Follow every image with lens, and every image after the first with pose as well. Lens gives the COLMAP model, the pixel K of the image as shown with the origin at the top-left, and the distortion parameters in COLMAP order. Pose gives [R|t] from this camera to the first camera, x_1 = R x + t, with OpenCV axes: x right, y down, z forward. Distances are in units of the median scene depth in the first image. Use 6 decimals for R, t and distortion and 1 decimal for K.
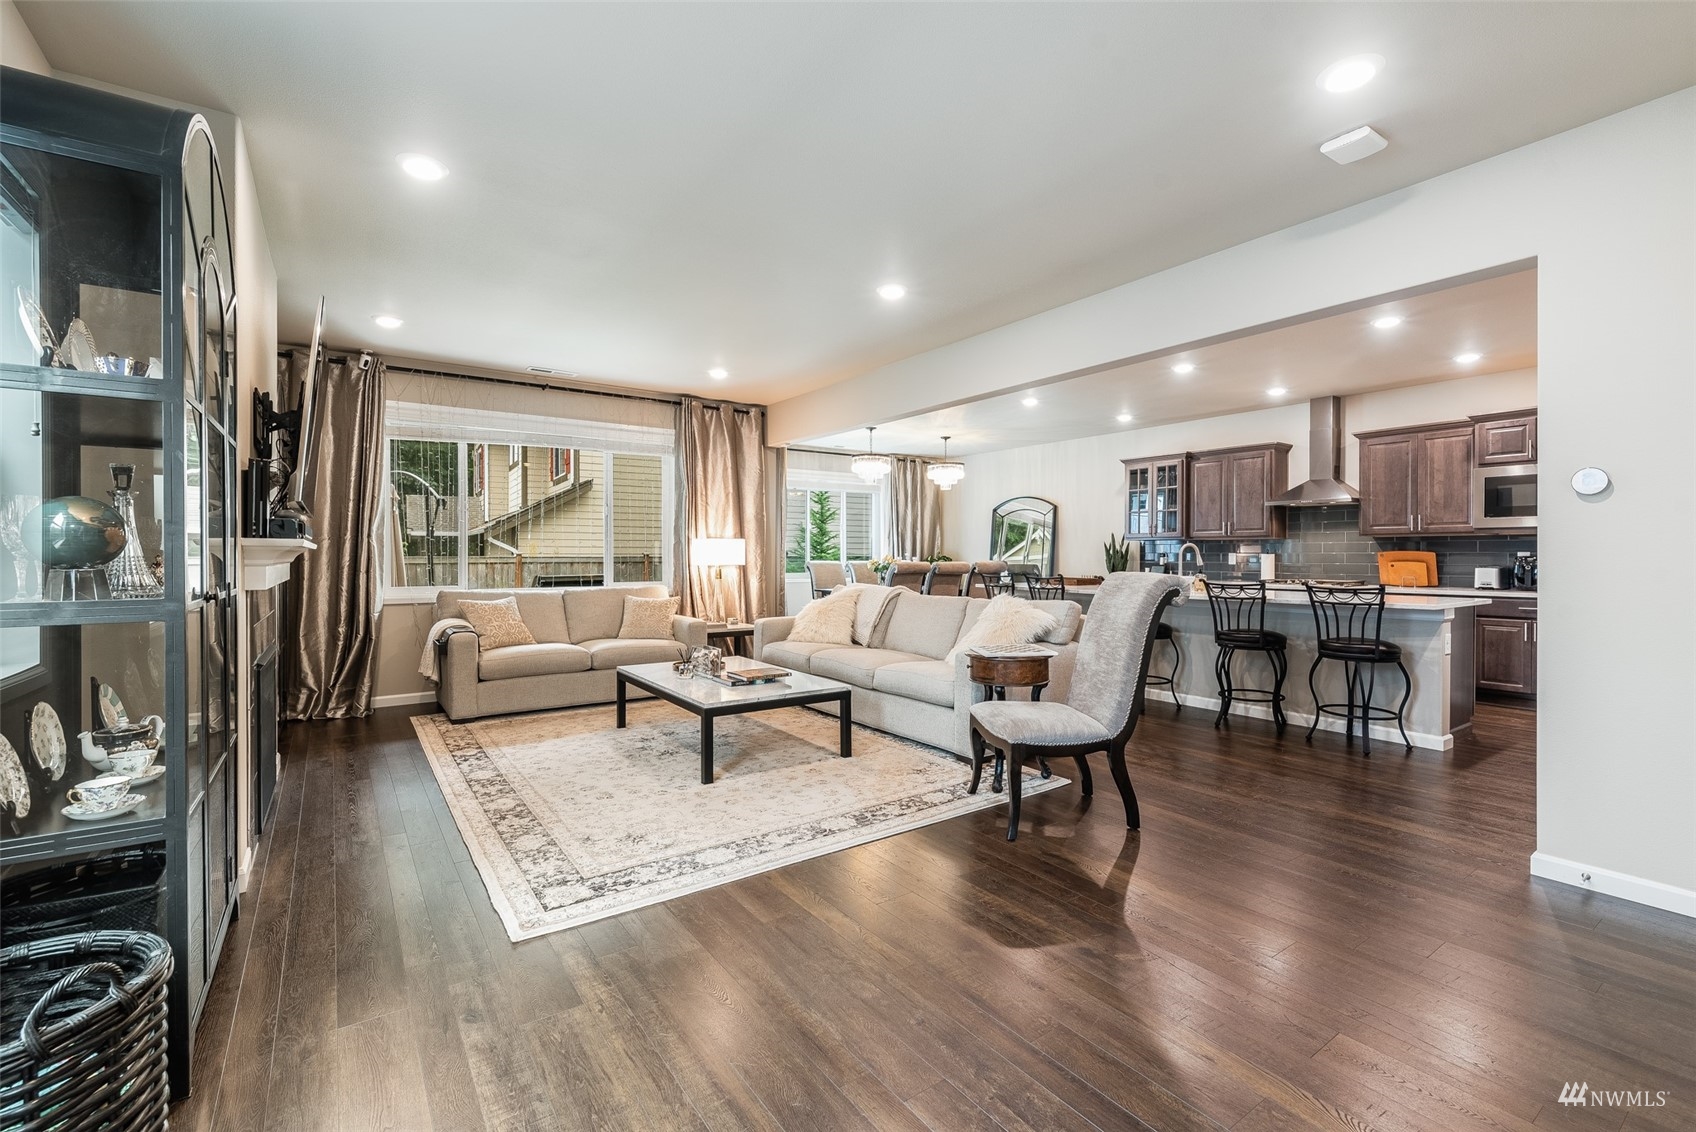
lens RADIAL K [[743.7, 0, 857.0], [0, 743.7, 558.4], [0, 0, 1]] dist [-0.001841, 0.000180]
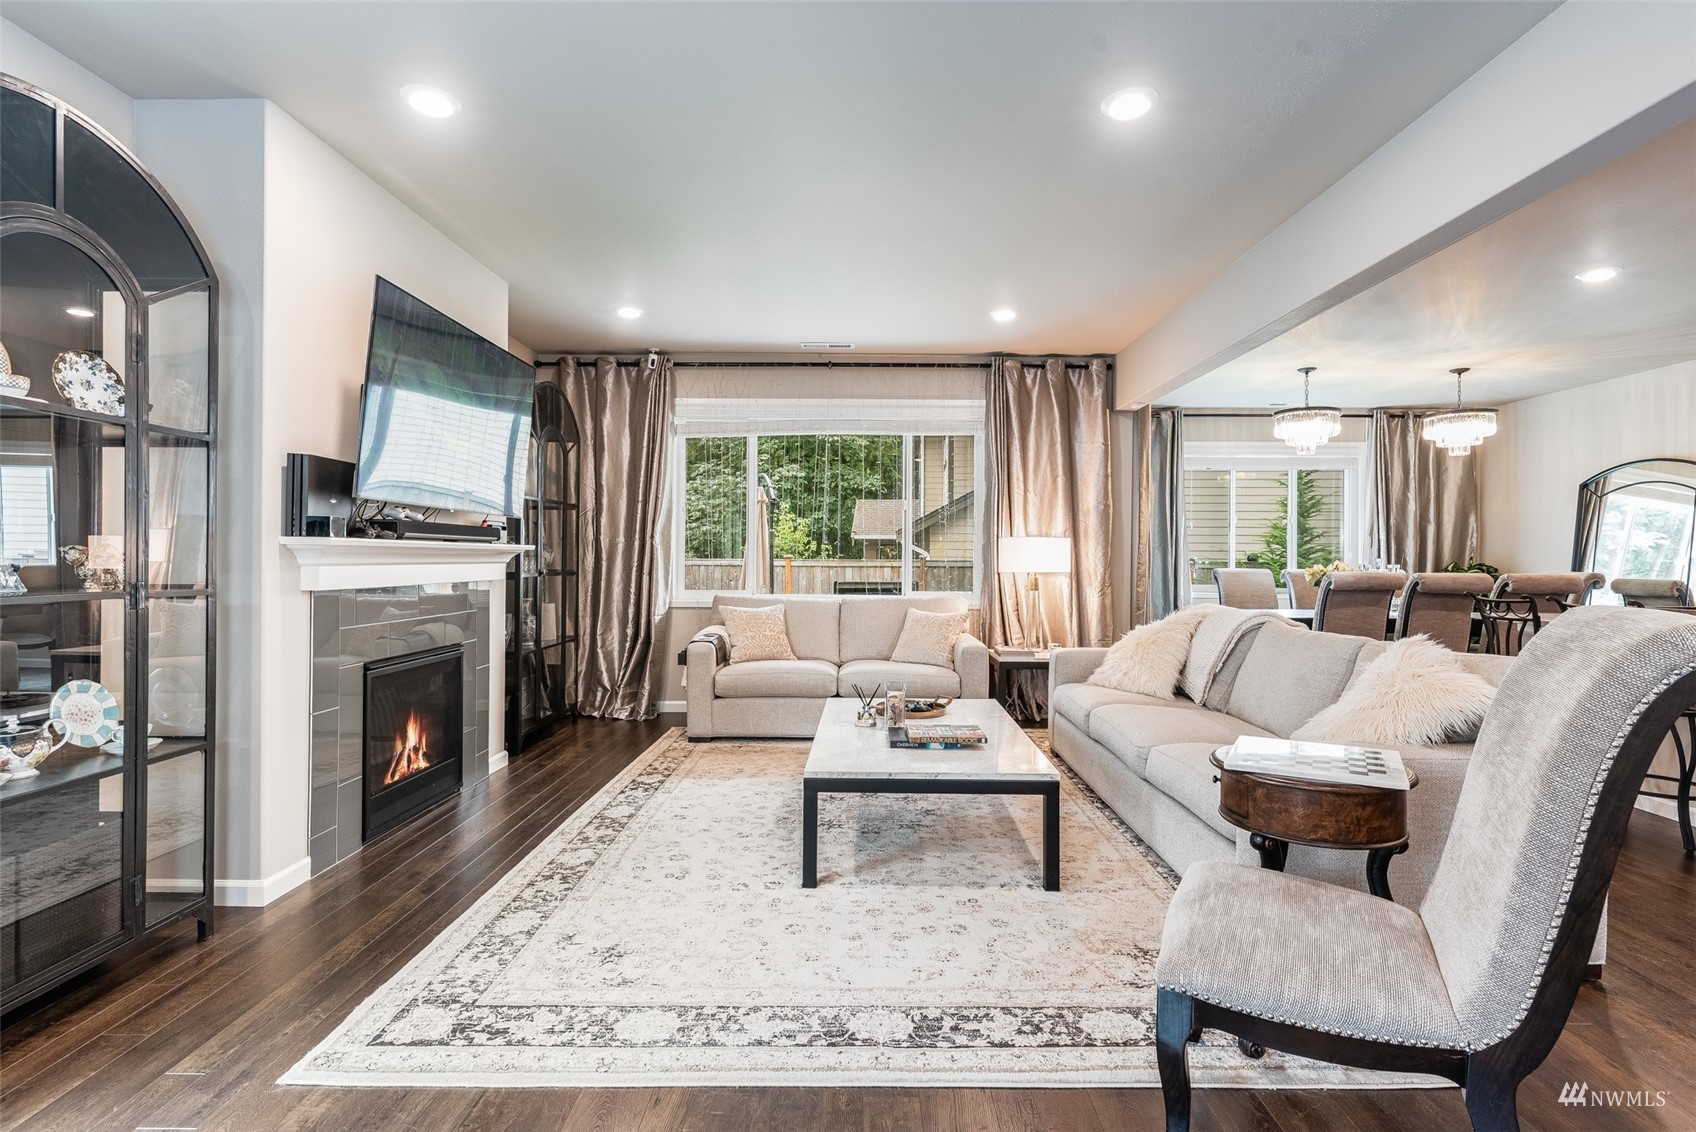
lens RADIAL K [[819.5, 0, 848.8], [0, 819.5, 556.5], [0, 0, 1]] dist [-0.002232, 0.002310]
pose [[0.810069, 0.004462, -0.586318, 0.242520], [-0.009504, 0.999940, -0.005521, -0.001237], [0.586258, 0.010045, 0.810062, 0.351898]]
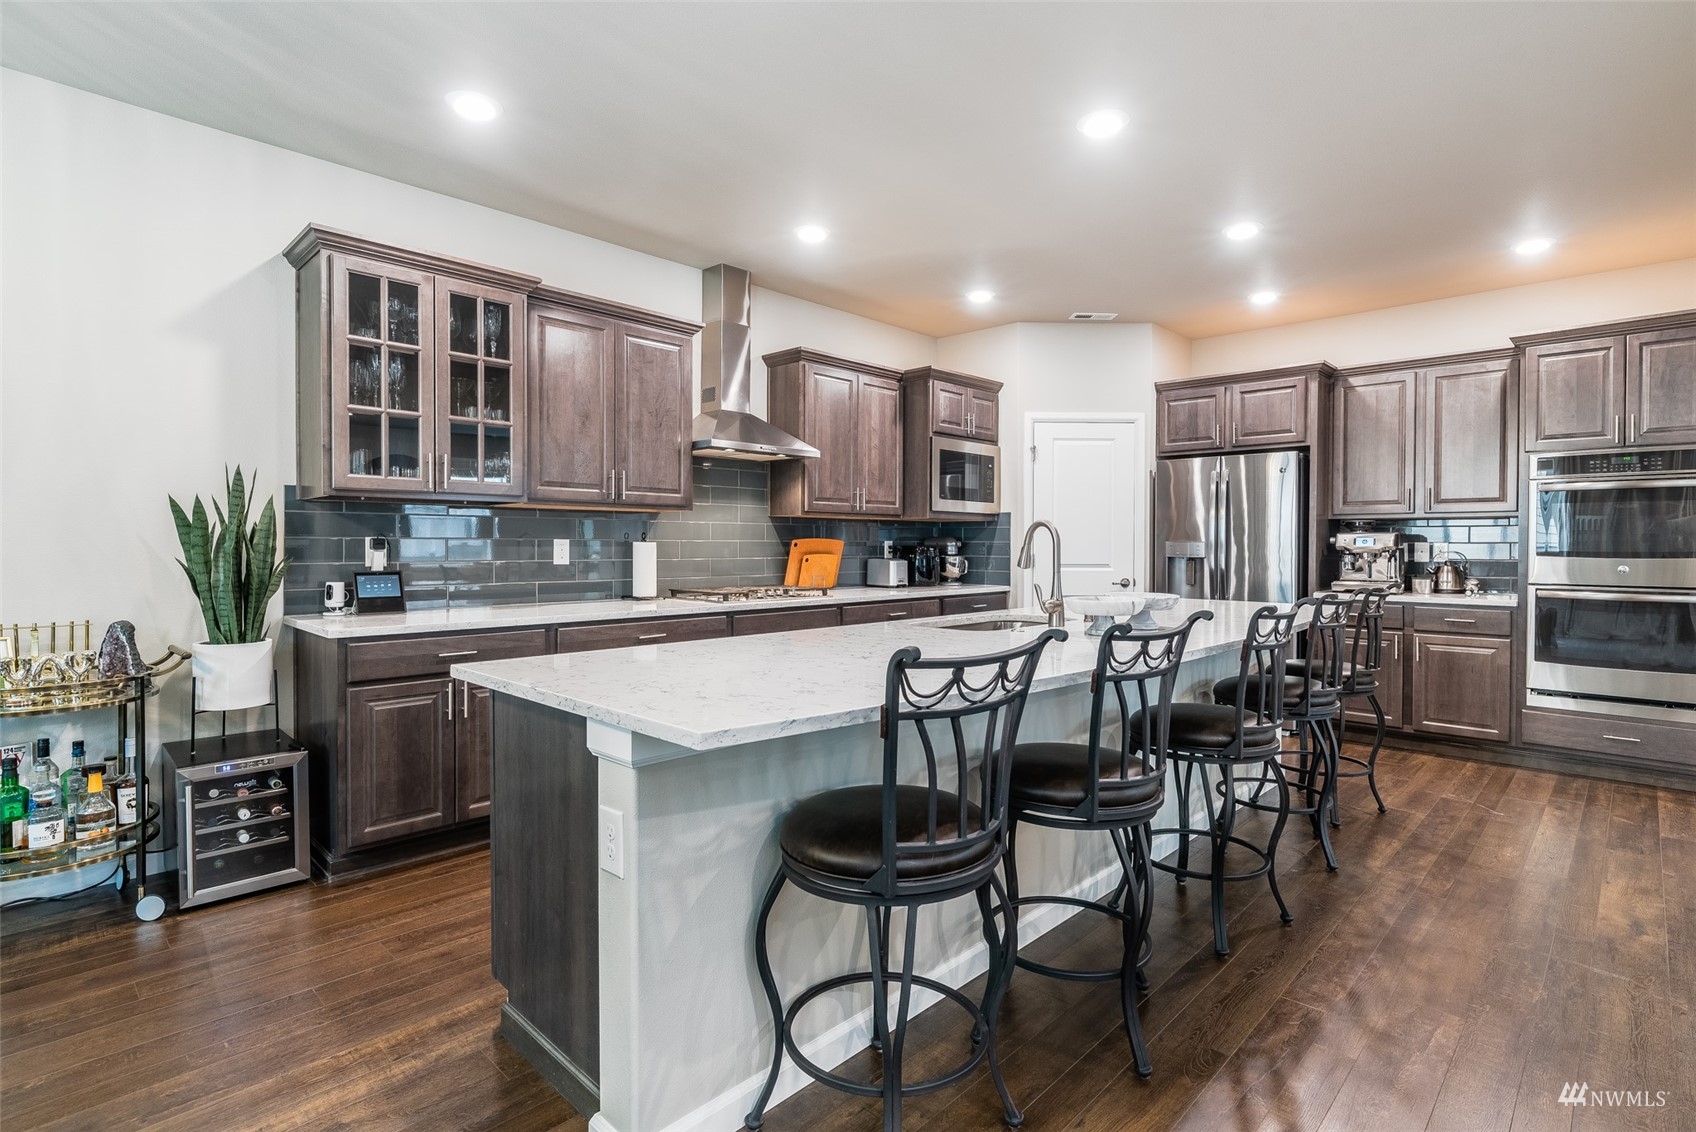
lens RADIAL K [[819.5, 0, 848.2], [0, 819.5, 554.2], [0, 0, 1]] dist [-0.002232, 0.002310]
pose [[-0.186395, -0.014420, 0.982369, -0.026640], [0.001378, 0.999887, 0.014939, -0.009984], [-0.982474, 0.004138, -0.186354, 1.710093]]
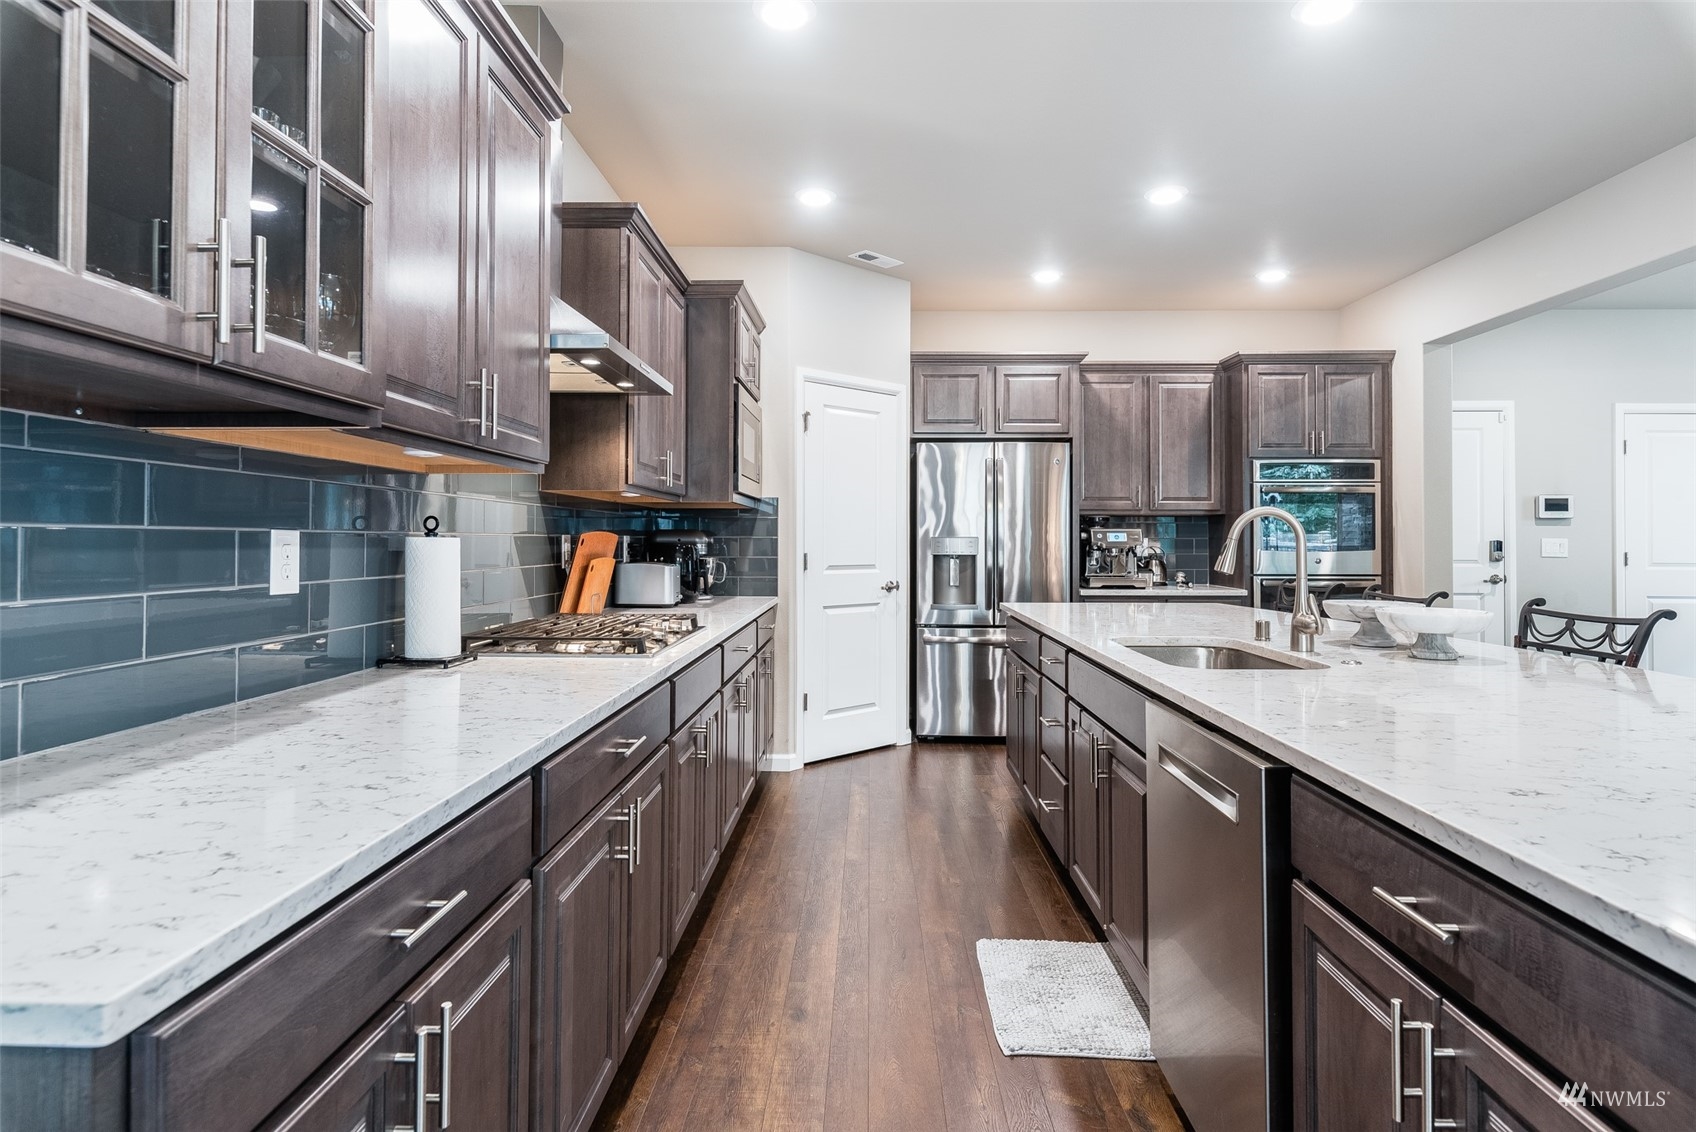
lens RADIAL K [[905.2, 0, 847.9], [0, 905.2, 527.2], [0, 0, 1]] dist [-0.007678, -0.000879]
pose [[-0.800665, 0.006447, 0.599077, 0.500316], [0.000381, 0.999947, -0.010251, -0.010636], [-0.599112, -0.007980, -0.800626, 2.026055]]
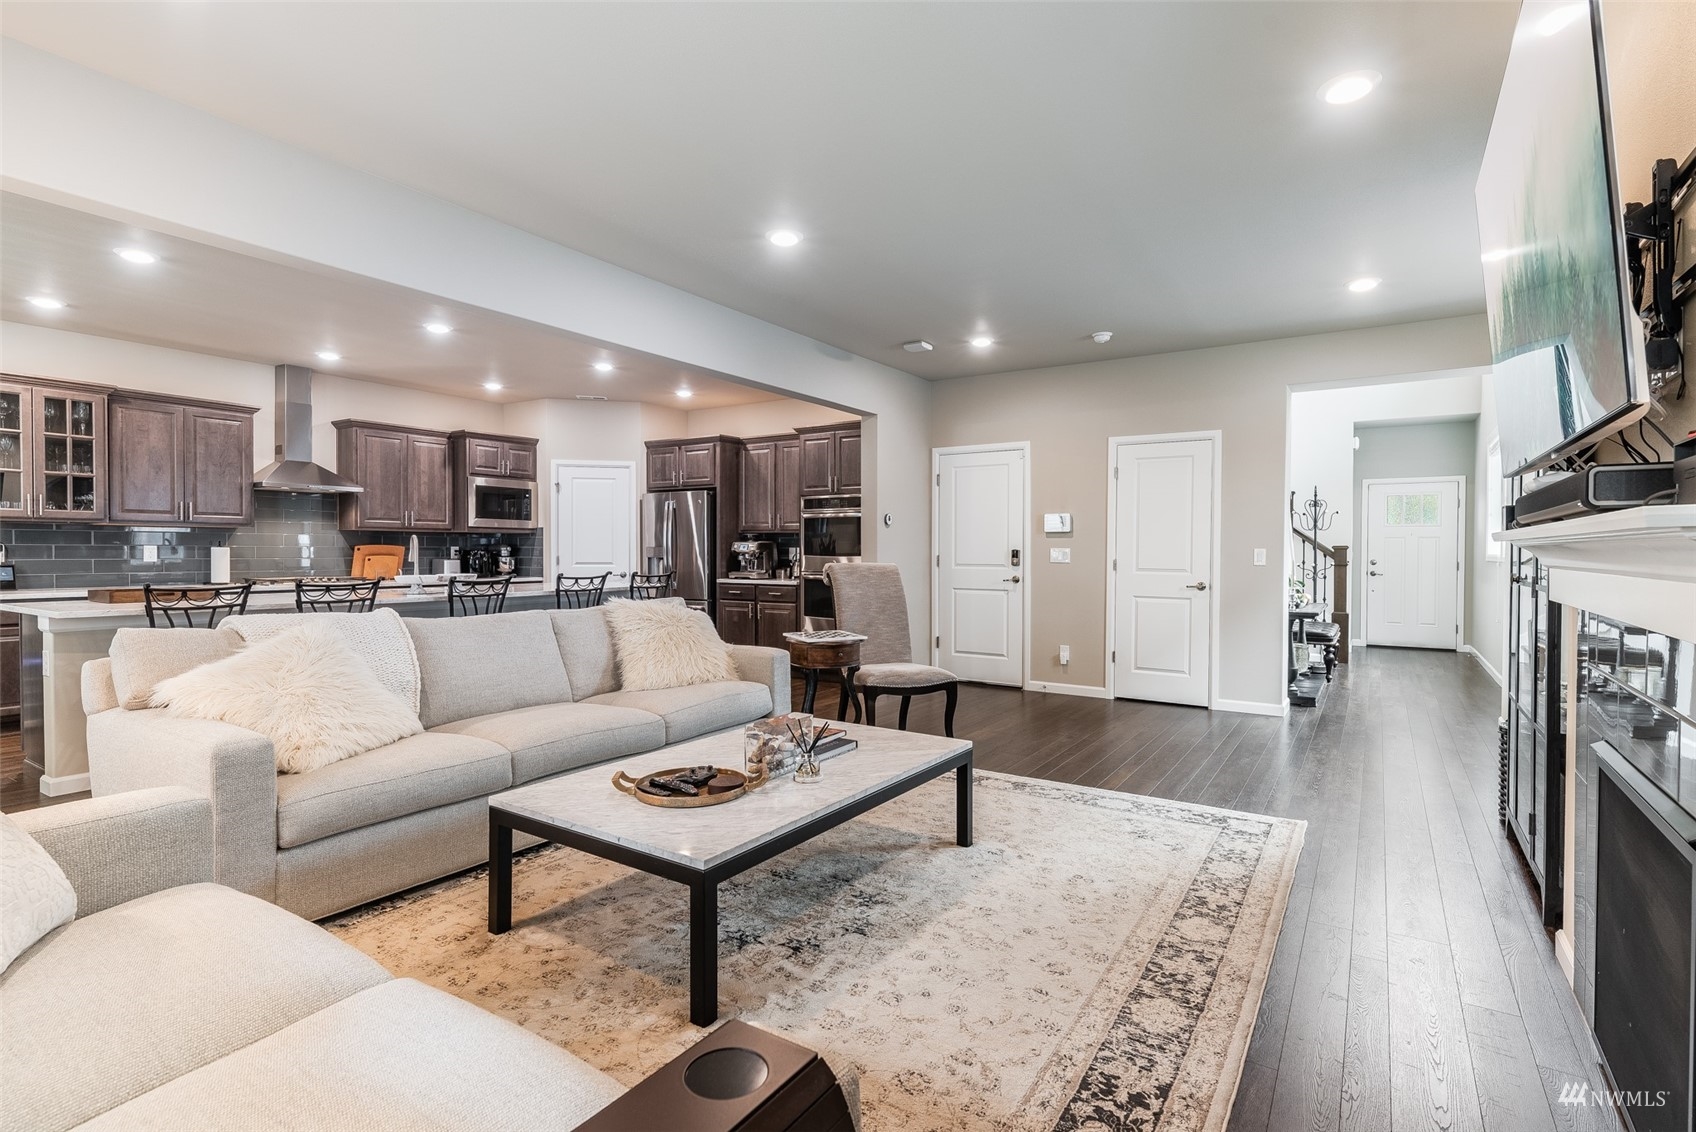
lens RADIAL K [[819.5, 0, 852.6], [0, 819.5, 555.9], [0, 0, 1]] dist [-0.002232, 0.002310]
pose [[-0.375292, -0.007965, 0.926873, -0.835041], [0.001057, 0.999959, 0.009021, -0.006732], [-0.926906, 0.004365, -0.375268, 1.258998]]
